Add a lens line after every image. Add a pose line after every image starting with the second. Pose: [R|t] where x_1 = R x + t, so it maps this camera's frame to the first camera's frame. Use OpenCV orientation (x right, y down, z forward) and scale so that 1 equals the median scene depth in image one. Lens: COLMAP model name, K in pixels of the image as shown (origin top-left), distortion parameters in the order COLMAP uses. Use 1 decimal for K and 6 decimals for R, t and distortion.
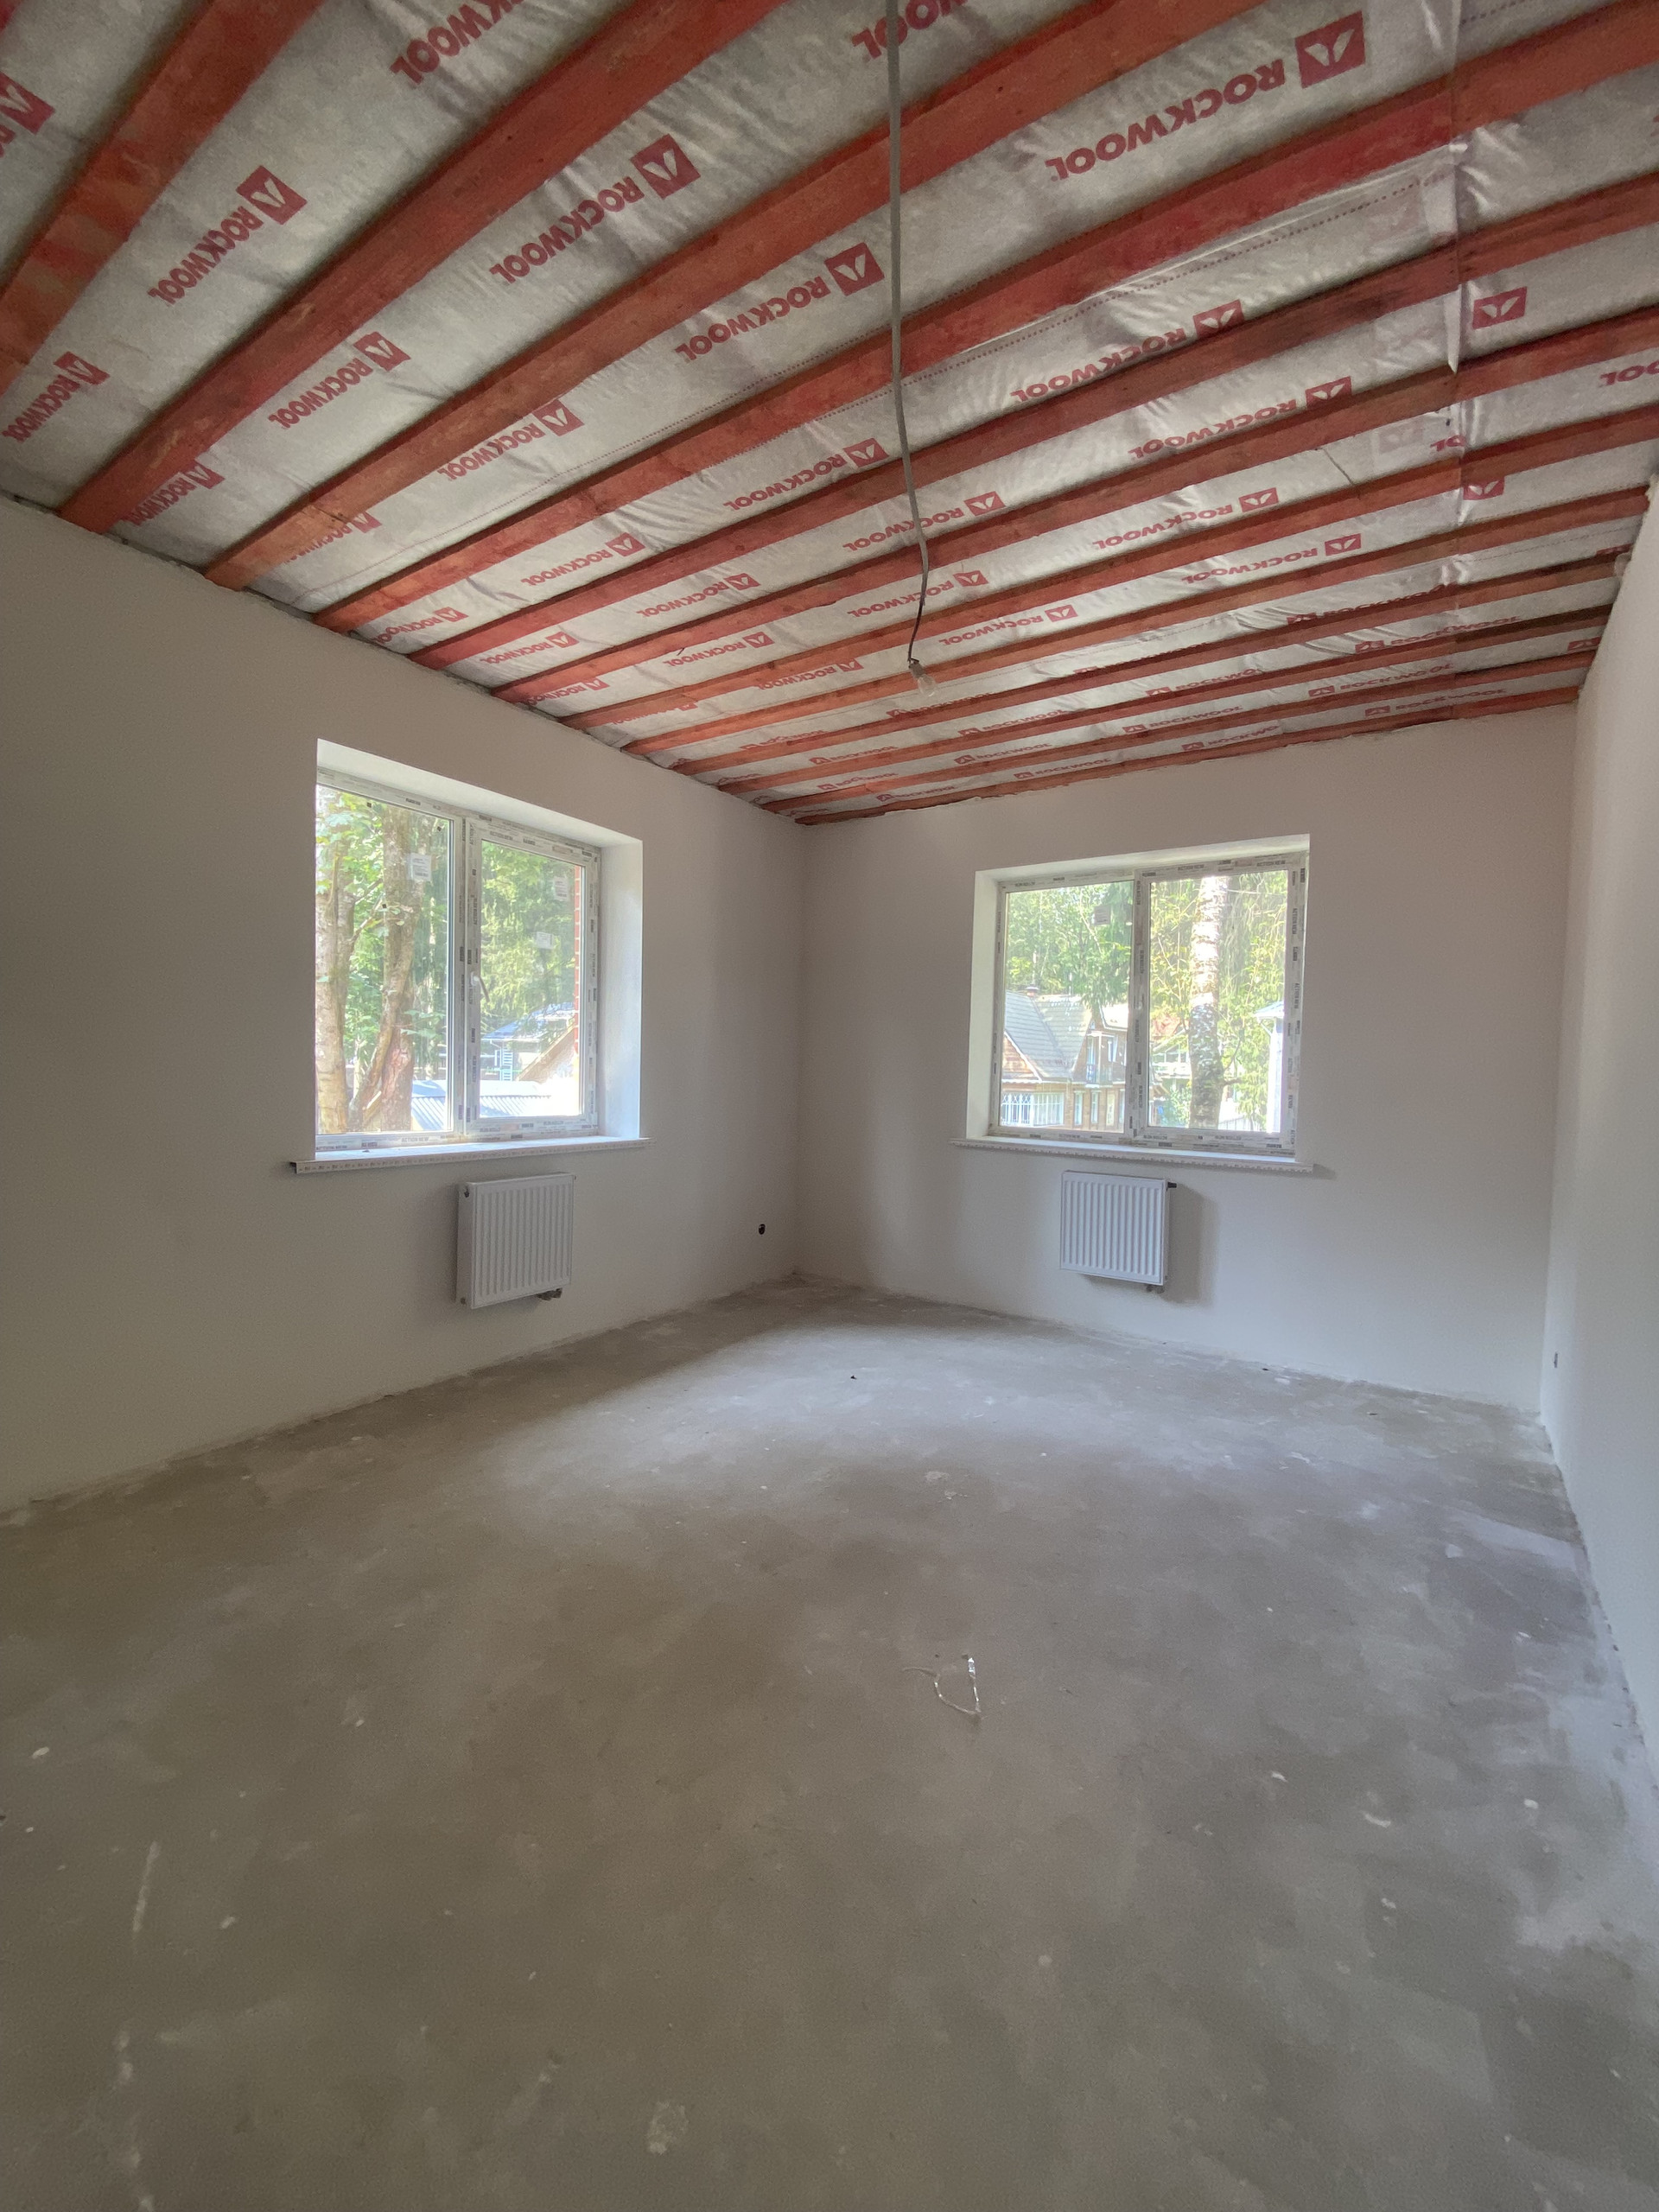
lens RADIAL K [[907.8, 0, 829.5], [0, 907.8, 1106.0], [0, 0, 1]] dist [0.037707, -0.021198]
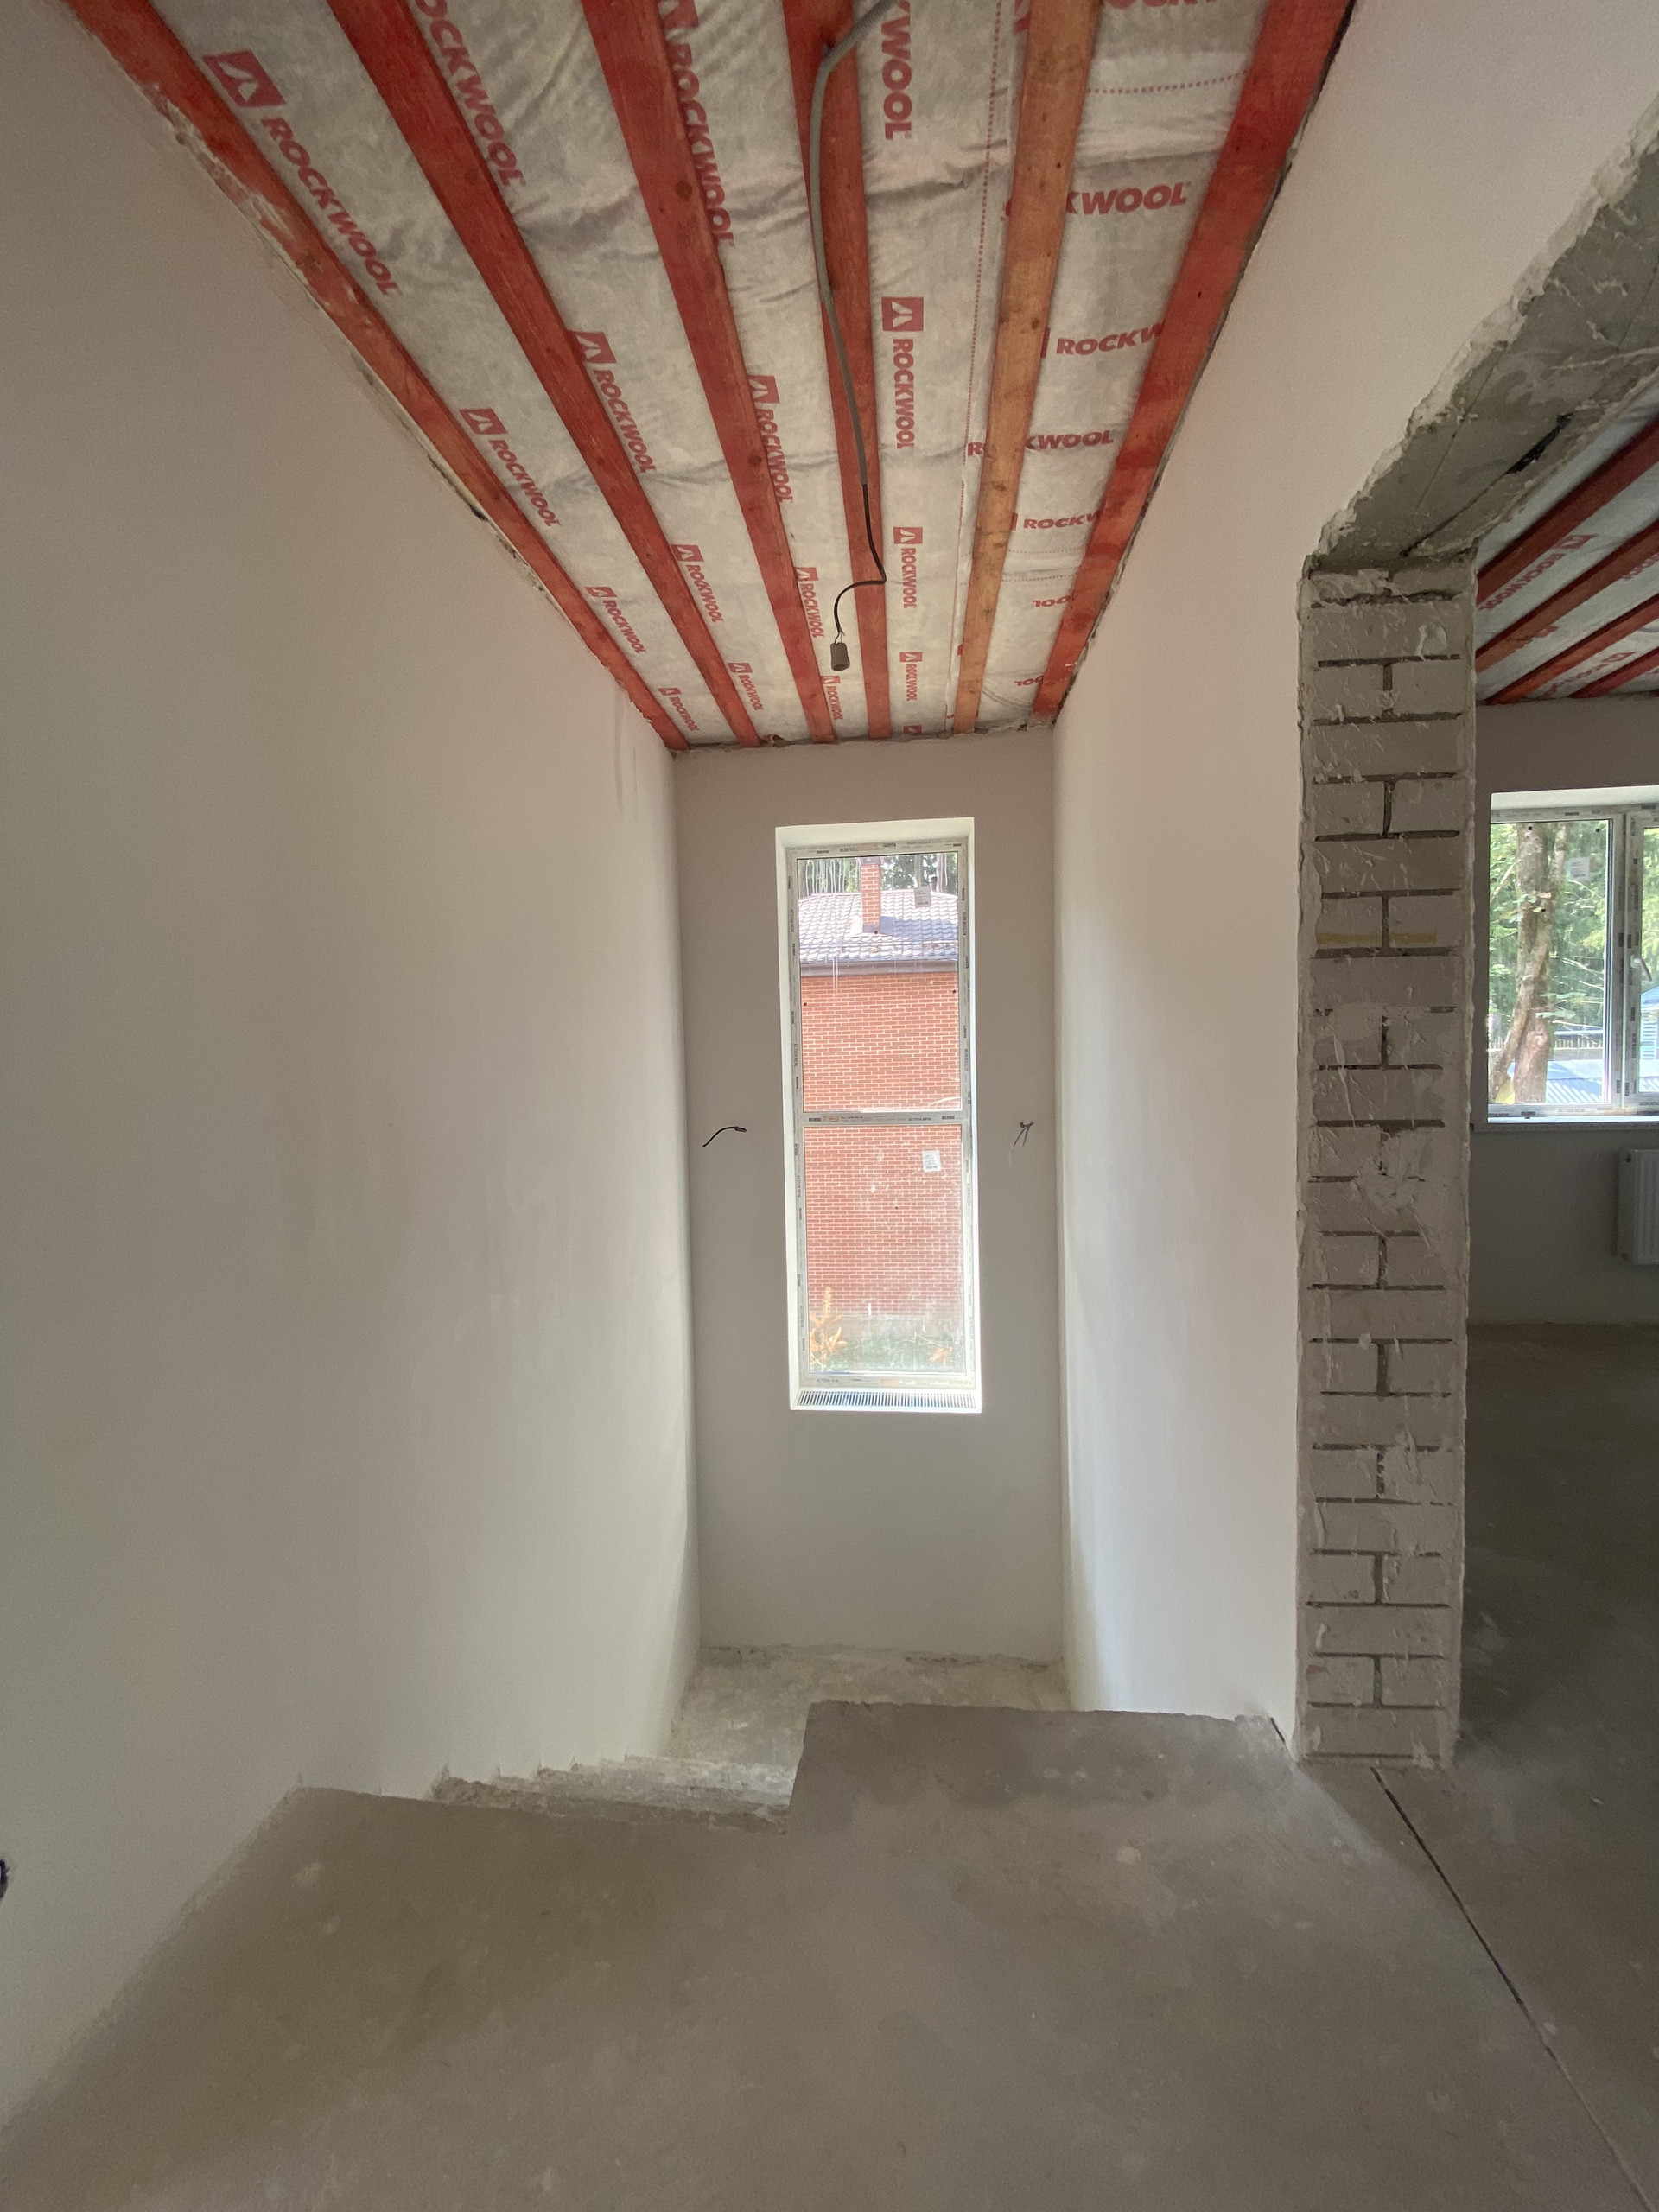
lens RADIAL K [[893.6, 0, 832.9], [0, 893.6, 1100.0], [0, 0, 1]] dist [0.044609, -0.042467]
pose [[0.478112, 0.004104, -0.878289, 0.086453], [0.001414, 0.999984, 0.005443, 0.015825], [0.878297, -0.003844, 0.478099, -0.321793]]
